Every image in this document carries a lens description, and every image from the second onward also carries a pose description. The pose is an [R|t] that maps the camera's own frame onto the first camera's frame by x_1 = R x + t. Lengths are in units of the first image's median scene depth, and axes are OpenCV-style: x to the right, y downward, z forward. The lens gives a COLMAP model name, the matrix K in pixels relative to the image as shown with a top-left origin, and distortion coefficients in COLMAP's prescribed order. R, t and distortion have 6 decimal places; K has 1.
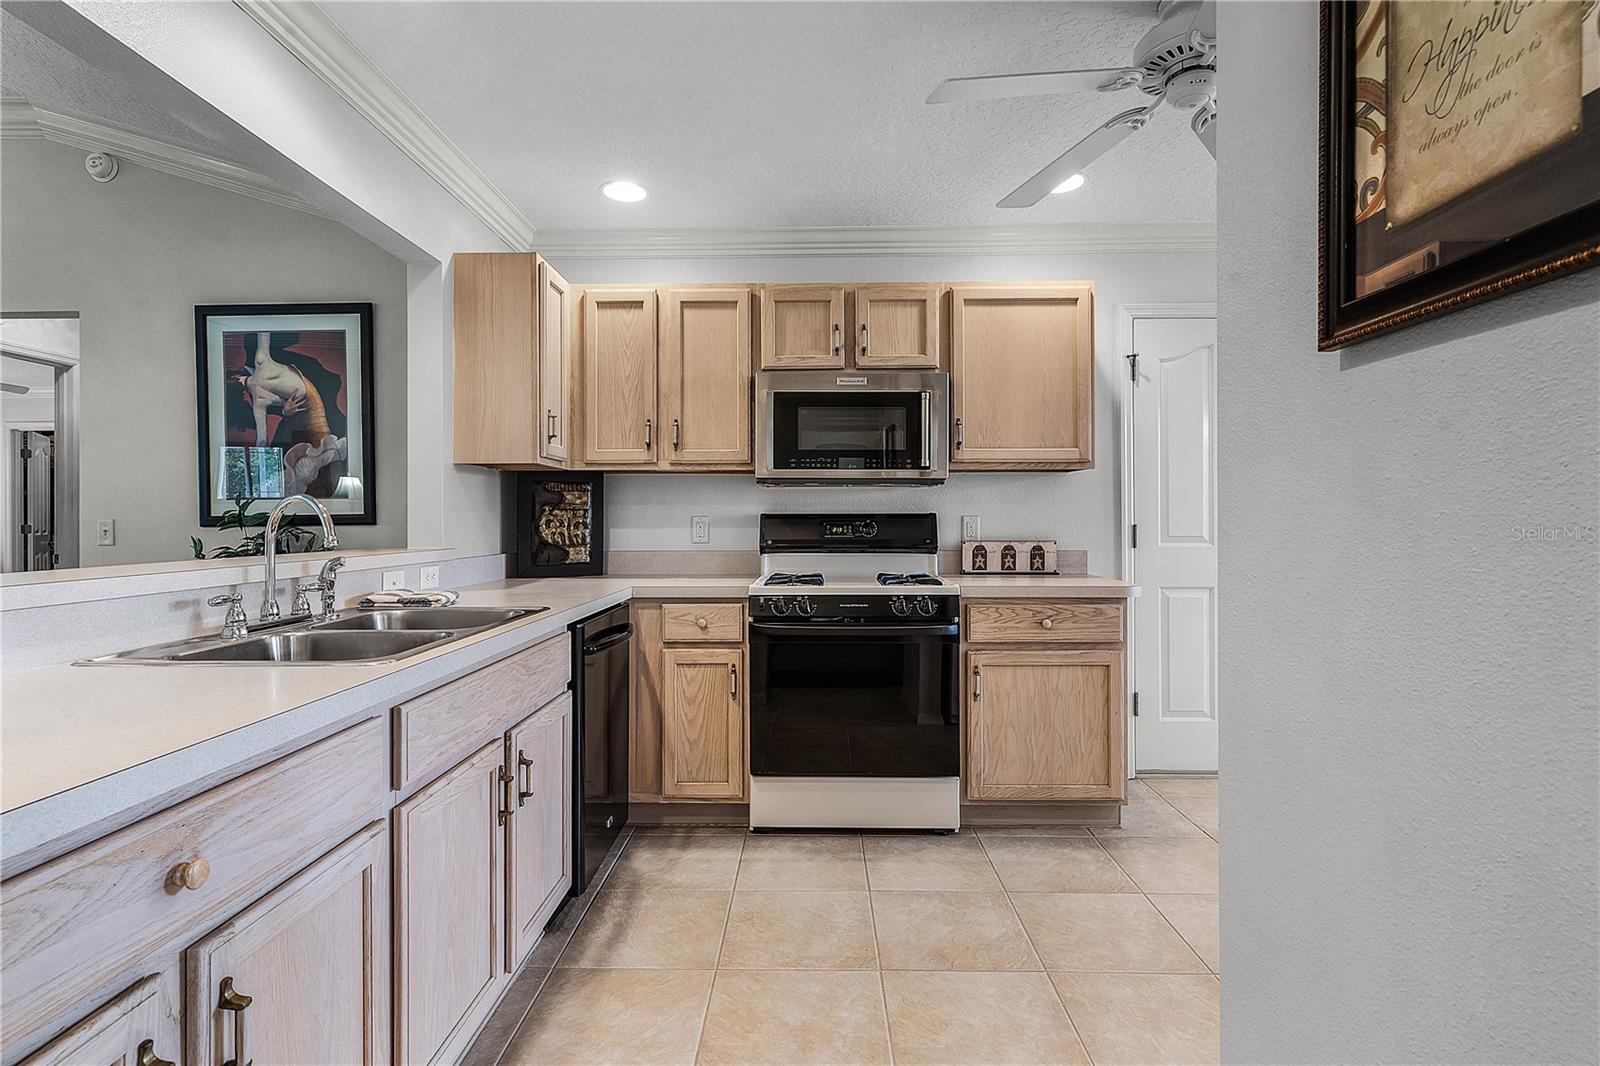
lens RADIAL K [[769.8, 0, 799.7], [0, 769.8, 513.1], [0, 0, 1]] dist [0.001878, -0.000657]
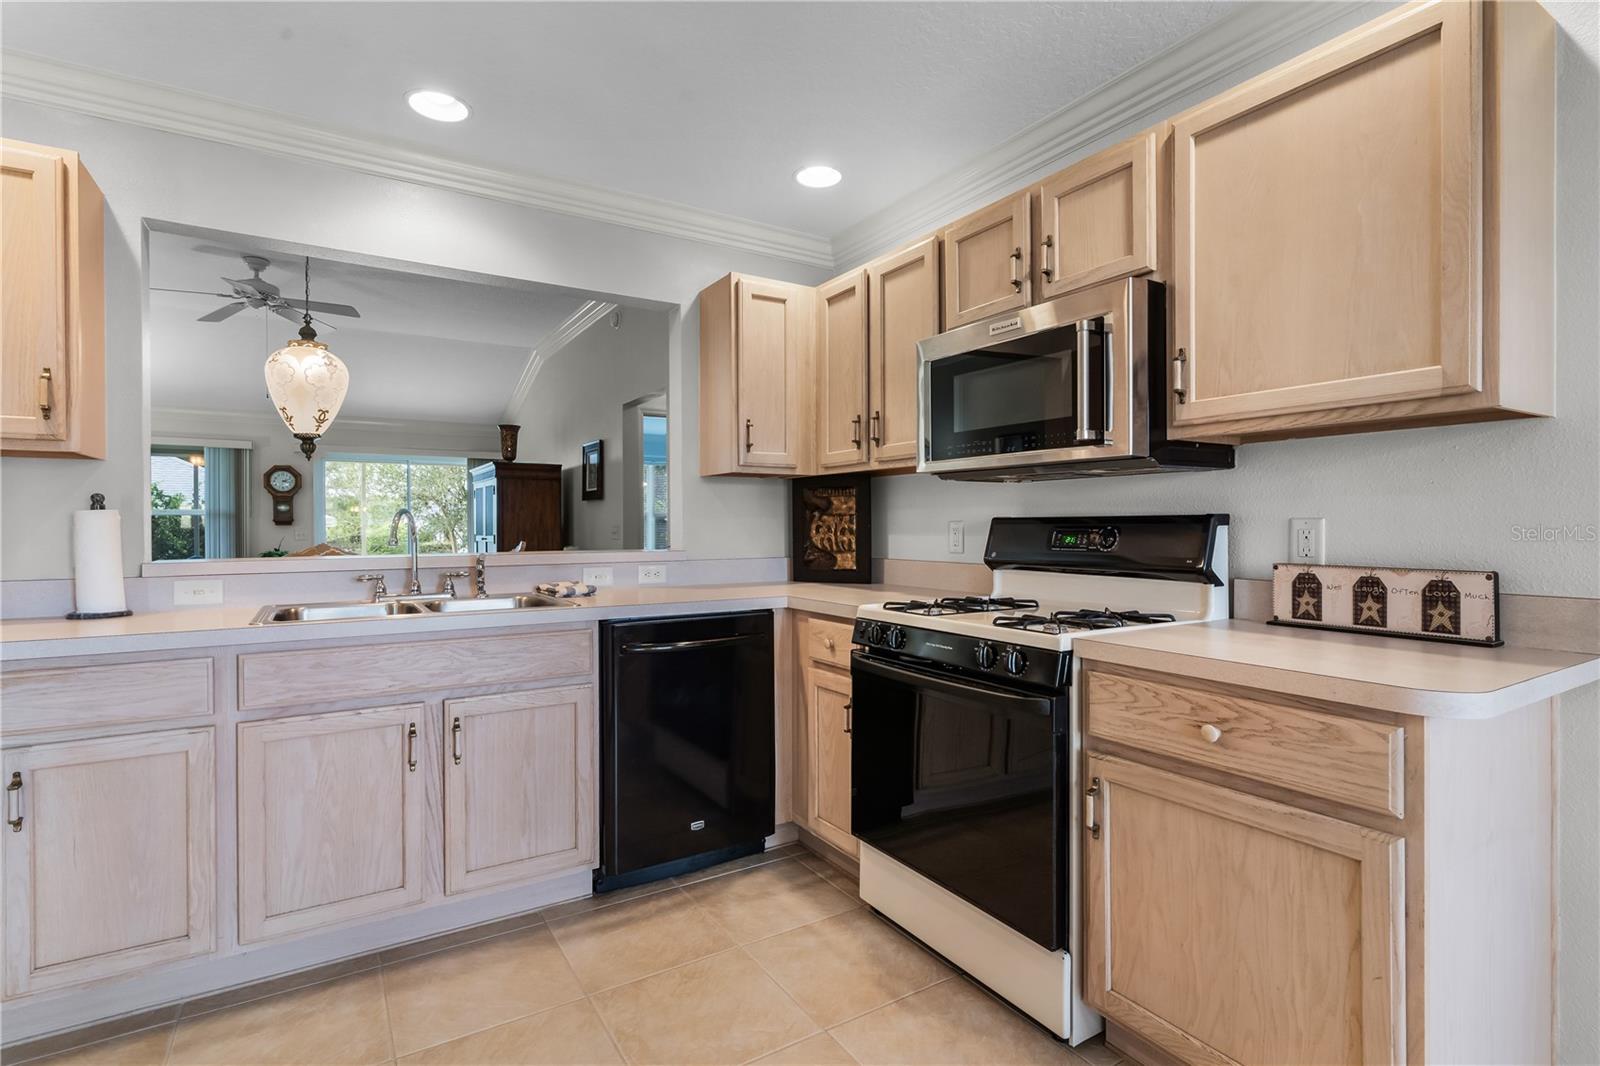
lens RADIAL K [[769.8, 0, 794.0], [0, 769.8, 524.8], [0, 0, 1]] dist [0.001878, -0.000657]
pose [[0.544862, -0.000394, -0.838525, 0.522469], [0.009923, 0.999933, 0.005977, 0.001532], [0.838467, -0.011577, 0.544830, 0.438340]]
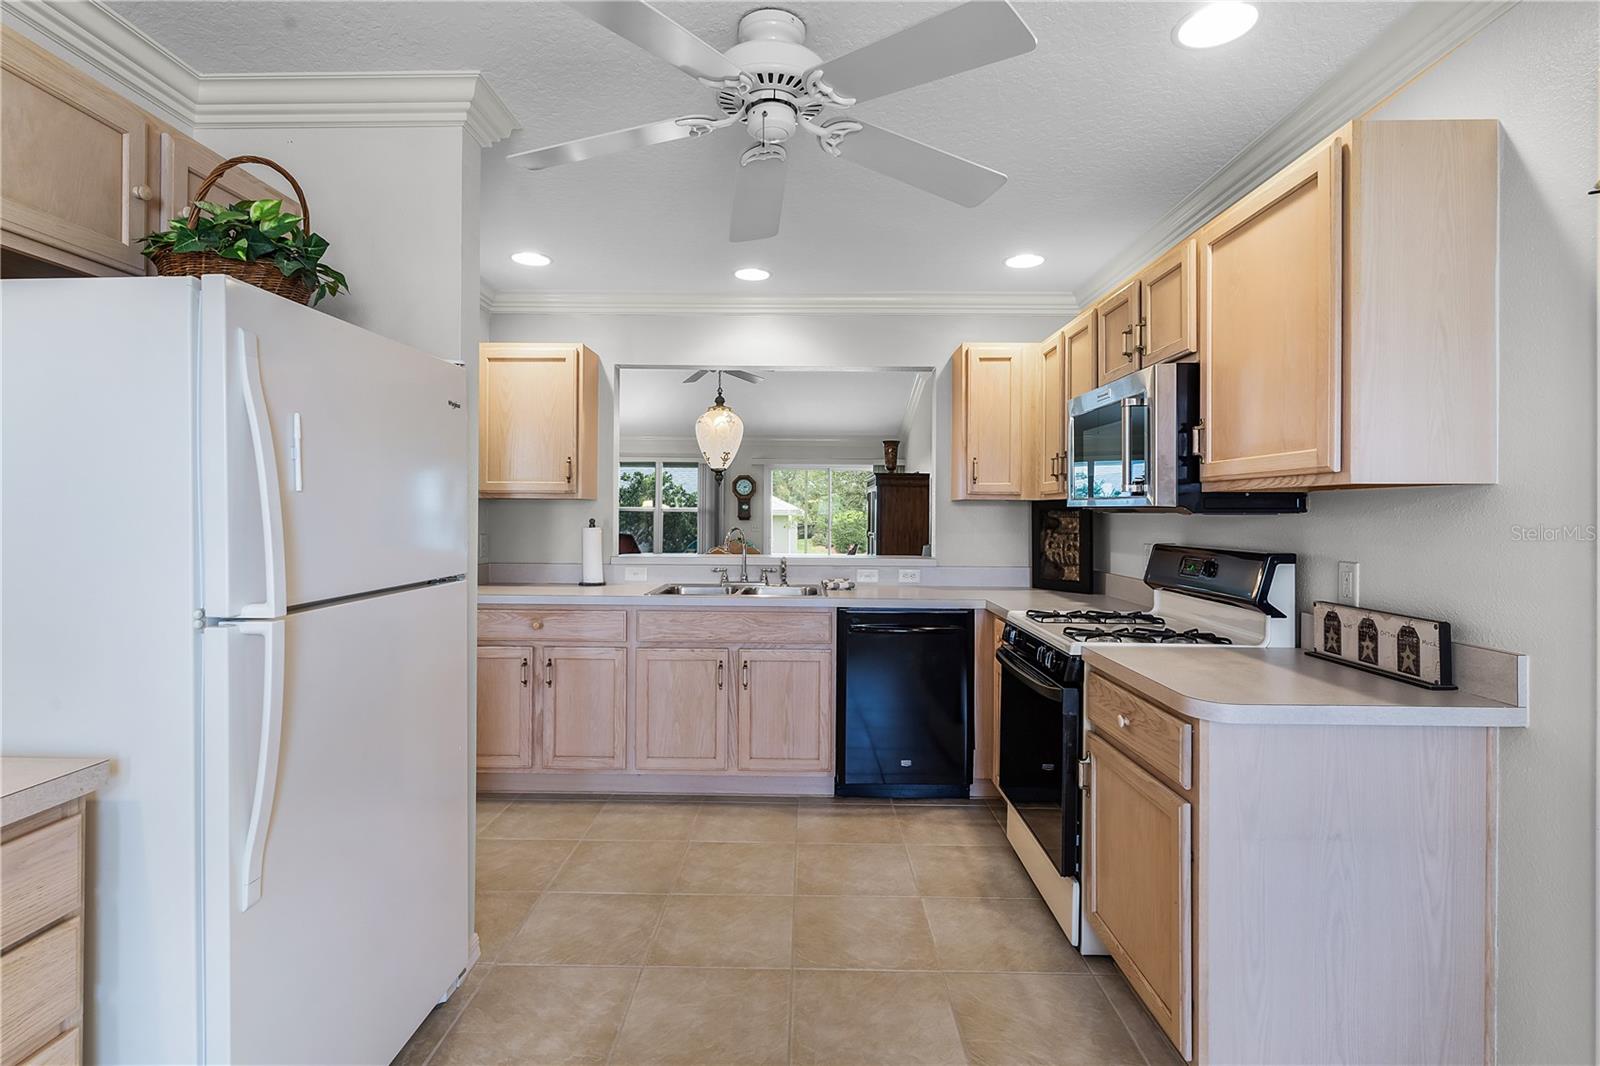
lens RADIAL K [[769.8, 0, 792.6], [0, 769.8, 504.2], [0, 0, 1]] dist [0.001878, -0.000657]
pose [[0.007438, -0.009879, -0.999924, 0.888741], [0.001642, 0.999950, -0.009867, -0.039115], [0.999971, -0.001568, 0.007454, 0.615651]]
